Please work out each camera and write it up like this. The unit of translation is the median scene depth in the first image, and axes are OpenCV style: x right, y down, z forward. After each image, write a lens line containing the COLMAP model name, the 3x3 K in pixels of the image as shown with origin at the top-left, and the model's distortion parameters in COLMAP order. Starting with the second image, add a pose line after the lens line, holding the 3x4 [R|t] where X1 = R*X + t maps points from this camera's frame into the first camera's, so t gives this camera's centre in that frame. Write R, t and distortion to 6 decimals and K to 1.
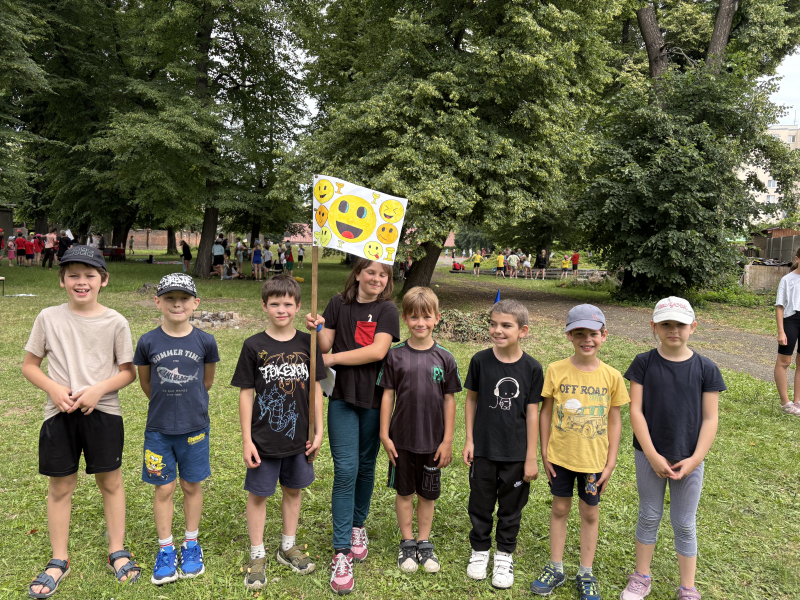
lens RADIAL K [[591.7, 0, 397.3], [0, 591.7, 303.6], [0, 0, 1]] dist [0.032475, -0.035504]
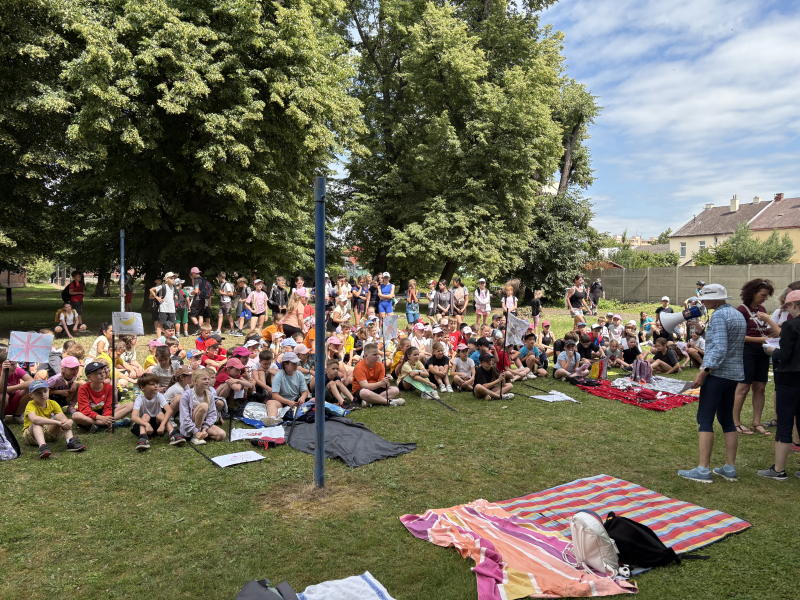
lens RADIAL K [[591.7, 0, 402.4], [0, 591.7, 296.6], [0, 0, 1]] dist [0.032475, -0.035504]
pose [[0.918339, -0.031159, 0.394567, -1.058670], [0.054330, 0.997384, -0.047689, 0.045318], [-0.392049, 0.065231, 0.917629, -0.853364]]
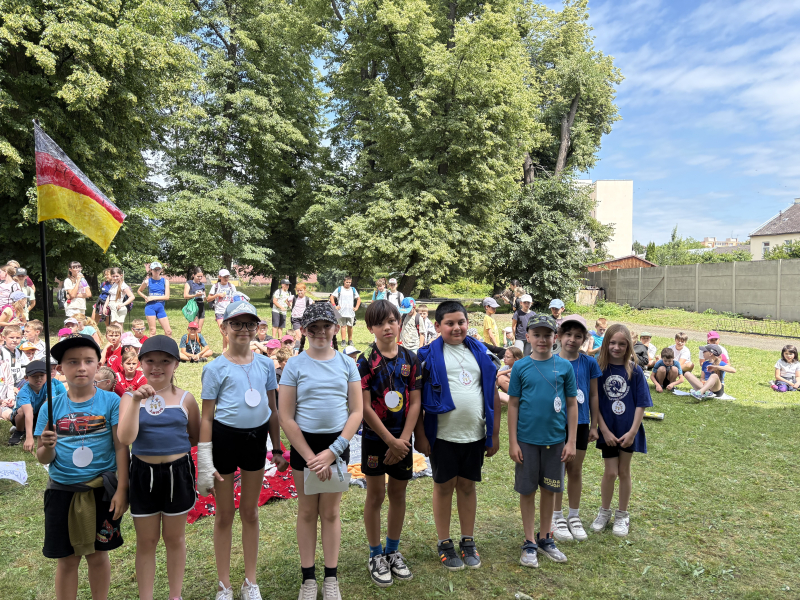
lens RADIAL K [[591.7, 0, 395.0], [0, 591.7, 307.8], [0, 0, 1]] dist [0.032475, -0.035504]
pose [[0.964980, -0.030953, 0.260492, -0.523379], [0.044963, 0.997835, -0.047994, 0.063432], [-0.258443, 0.058025, 0.964282, -0.701605]]
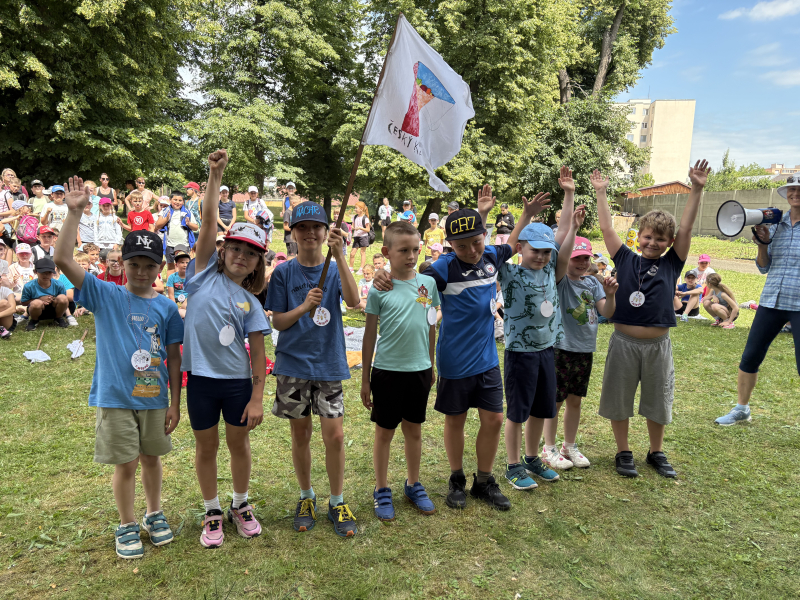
lens RADIAL K [[591.7, 0, 397.0], [0, 591.7, 306.1], [0, 0, 1]] dist [0.032475, -0.035504]
pose [[0.981568, -0.032899, 0.188260, -0.471913], [0.019346, 0.997117, 0.073378, 0.079239], [-0.190131, -0.068384, 0.979374, -0.761506]]
